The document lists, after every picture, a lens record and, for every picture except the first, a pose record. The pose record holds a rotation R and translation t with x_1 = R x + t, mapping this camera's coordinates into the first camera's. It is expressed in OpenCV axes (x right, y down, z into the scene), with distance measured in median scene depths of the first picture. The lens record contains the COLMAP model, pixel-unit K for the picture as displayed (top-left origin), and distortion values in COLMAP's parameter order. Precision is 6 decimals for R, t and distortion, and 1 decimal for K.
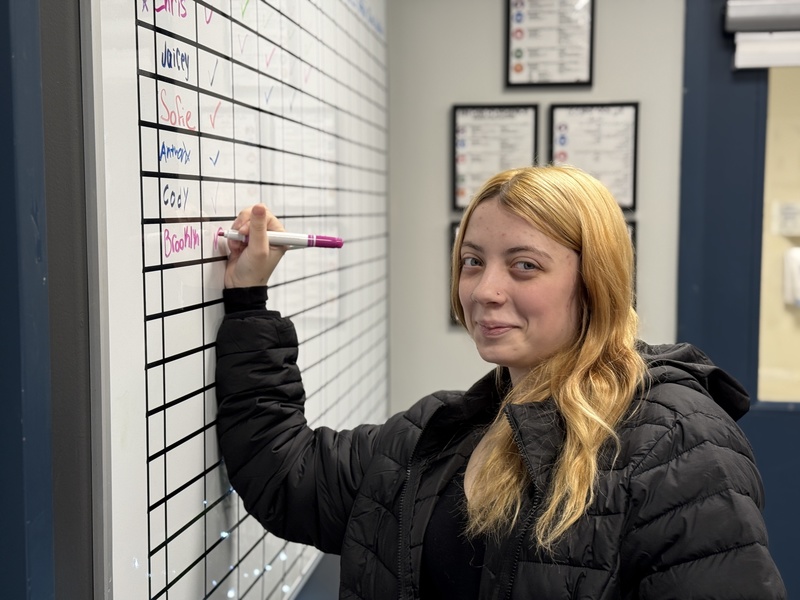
lens RADIAL K [[1125.0, 0, 400.4], [0, 1125.0, 308.2], [0, 0, 1]] dist [0.109581, 0.000000]
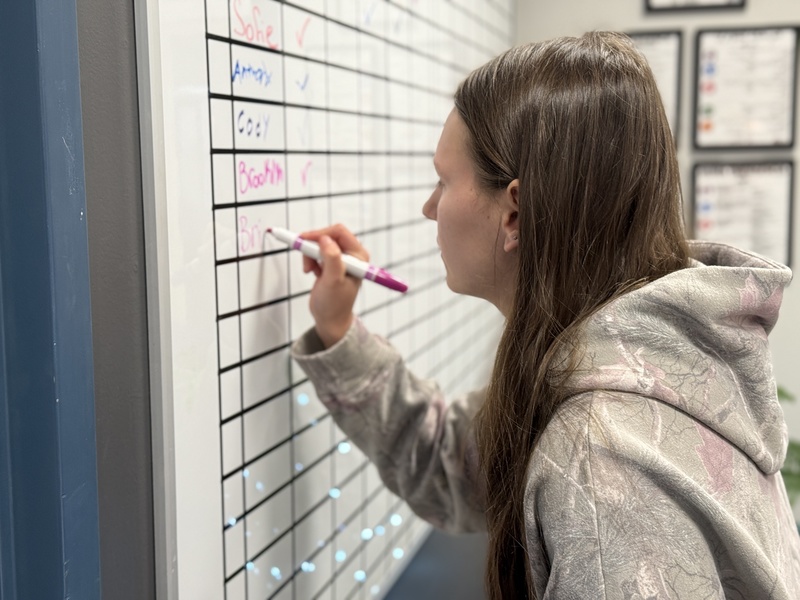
lens RADIAL K [[1125.0, 0, 388.0], [0, 1125.0, 315.1], [0, 0, 1]] dist [0.109581, 0.000000]
pose [[0.991697, 0.008232, -0.128330, 0.015679], [-0.002224, 0.998898, 0.046890, 0.006626], [0.128575, -0.046215, 0.990622, 0.122769]]
